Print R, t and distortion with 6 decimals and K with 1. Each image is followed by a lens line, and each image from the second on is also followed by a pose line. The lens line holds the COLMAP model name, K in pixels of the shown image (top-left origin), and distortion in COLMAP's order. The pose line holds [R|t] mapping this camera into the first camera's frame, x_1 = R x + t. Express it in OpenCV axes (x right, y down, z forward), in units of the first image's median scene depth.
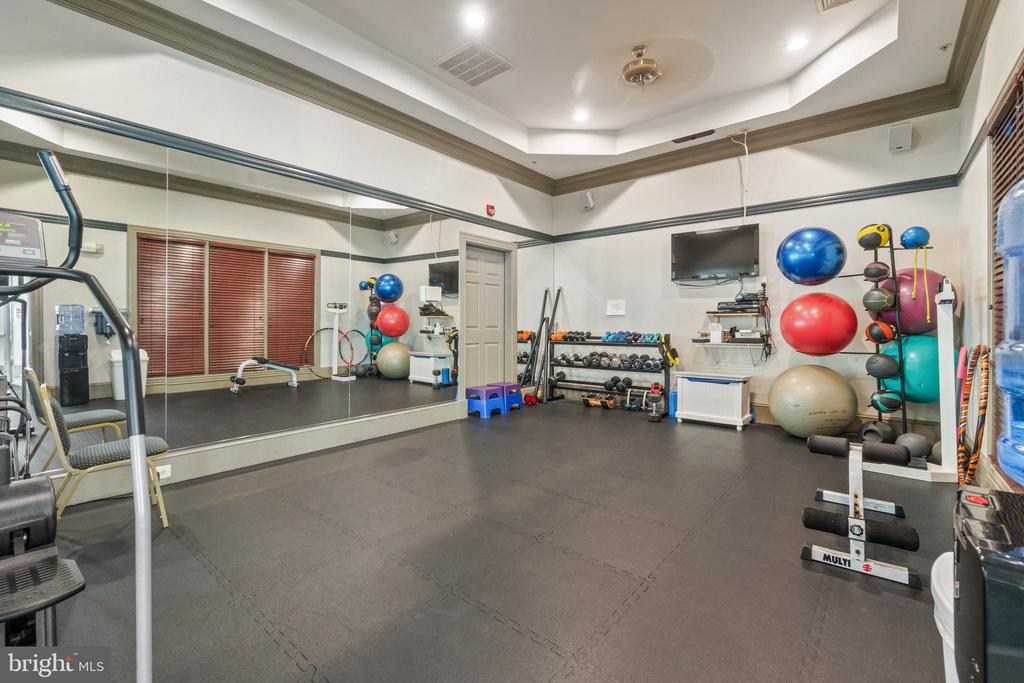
lens RADIAL K [[443.5, 0, 509.4], [0, 443.5, 336.6], [0, 0, 1]] dist [-0.003405, 0.000045]
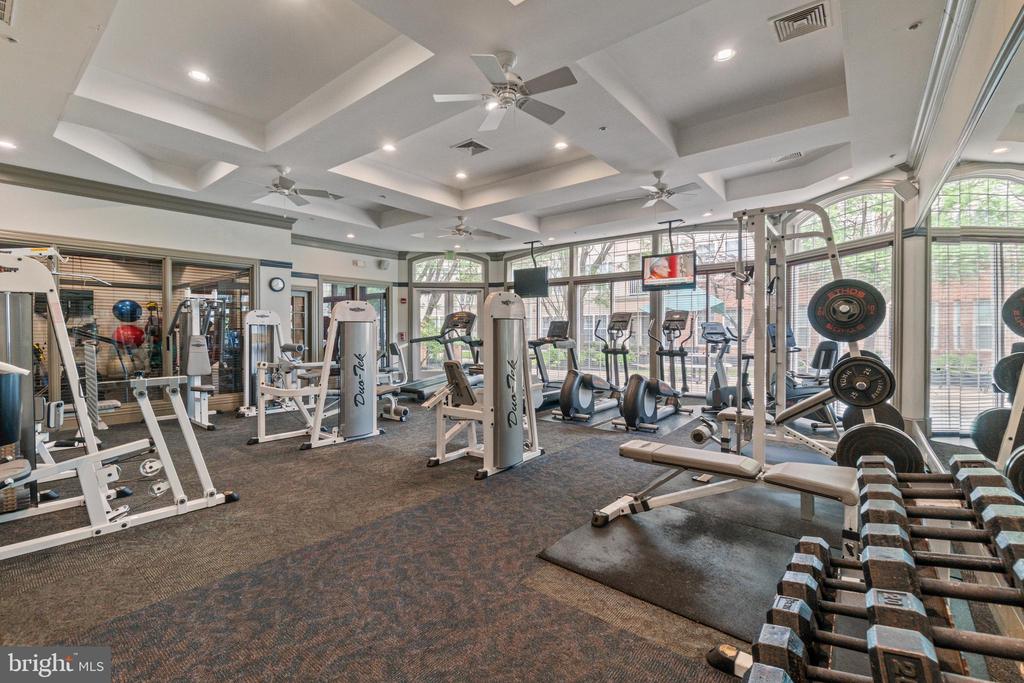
lens RADIAL K [[443.5, 0, 509.4], [0, 443.5, 336.6], [0, 0, 1]] dist [-0.003405, 0.000045]
pose [[-0.018321, -0.010181, 0.999780, -1.823097], [0.024401, 0.999646, 0.010626, -0.009824], [-0.999534, 0.024590, -0.018066, -1.083440]]
